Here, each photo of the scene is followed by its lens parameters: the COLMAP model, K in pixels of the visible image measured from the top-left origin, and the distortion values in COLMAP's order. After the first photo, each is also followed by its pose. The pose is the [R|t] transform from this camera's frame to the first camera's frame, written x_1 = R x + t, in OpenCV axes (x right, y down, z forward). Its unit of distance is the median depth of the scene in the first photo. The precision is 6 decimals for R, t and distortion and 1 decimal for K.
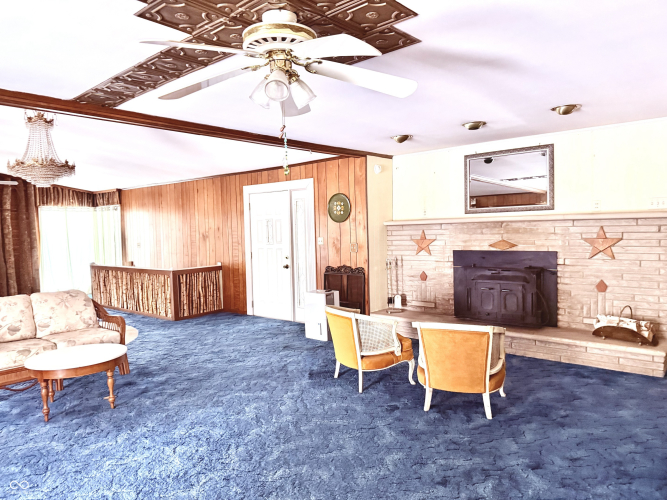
lens RADIAL K [[465.3, 0, 329.8], [0, 465.3, 251.2], [0, 0, 1]] dist [0.058340, -0.070150]
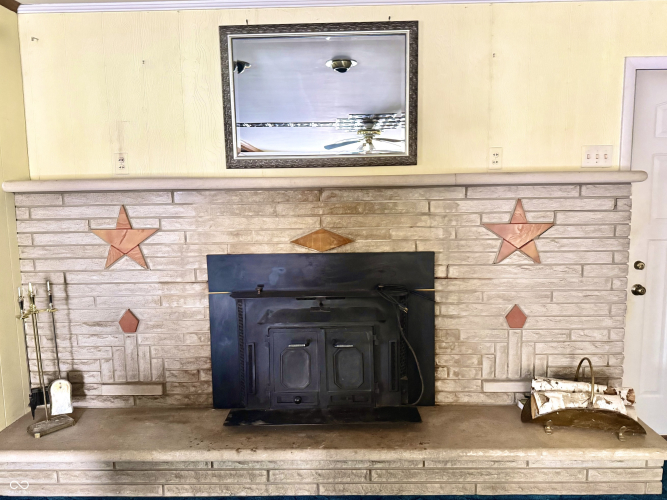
lens RADIAL K [[465.3, 0, 329.8], [0, 465.3, 251.2], [0, 0, 1]] dist [0.058340, -0.070150]
pose [[0.774961, -0.060190, 0.629136, 0.019960], [0.027909, 0.997743, 0.061077, -0.006301], [-0.631392, -0.029774, 0.774892, 0.137921]]
